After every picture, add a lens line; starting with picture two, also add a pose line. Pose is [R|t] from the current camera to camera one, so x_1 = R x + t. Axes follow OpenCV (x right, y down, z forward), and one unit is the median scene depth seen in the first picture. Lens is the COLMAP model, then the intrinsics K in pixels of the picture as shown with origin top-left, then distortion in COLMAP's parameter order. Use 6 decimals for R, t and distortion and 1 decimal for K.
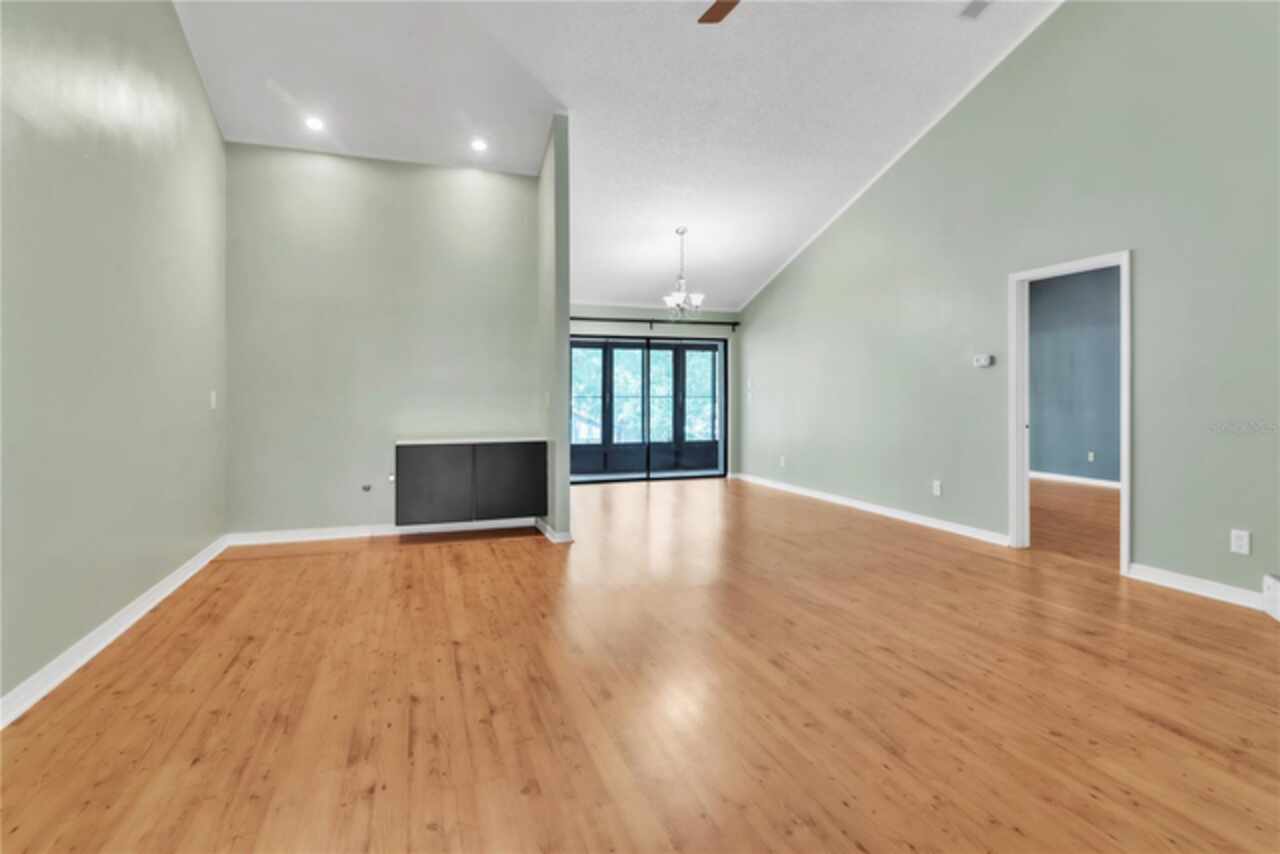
lens RADIAL K [[608.0, 0, 638.7], [0, 608.0, 418.7], [0, 0, 1]] dist [-0.000798, -0.000952]
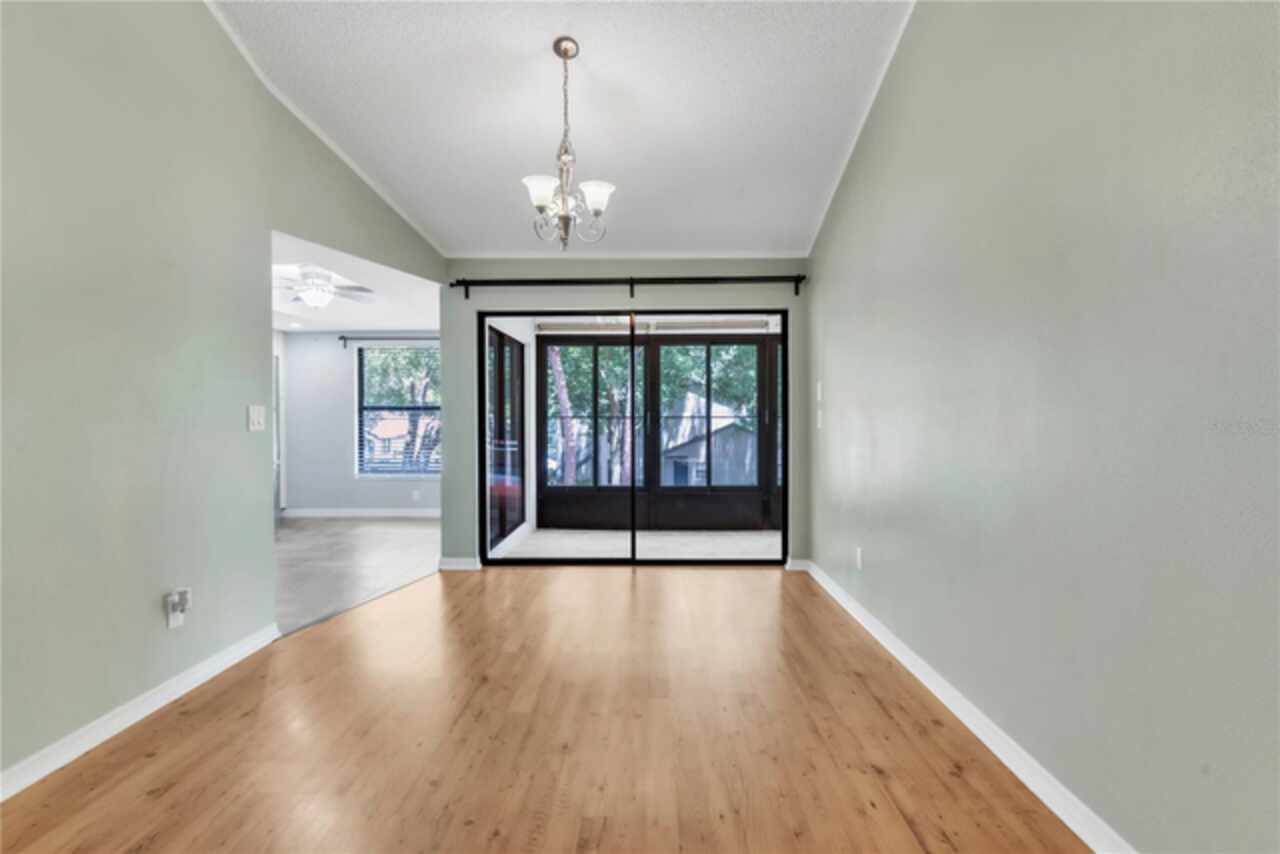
lens RADIAL K [[608.0, 0, 638.7], [0, 608.0, 418.7], [0, 0, 1]] dist [-0.000798, -0.000952]
pose [[0.937715, 0.002144, -0.347399, 0.215543], [-0.013104, 0.999488, -0.029201, -0.016836], [0.347159, 0.031935, 0.937262, 0.464813]]
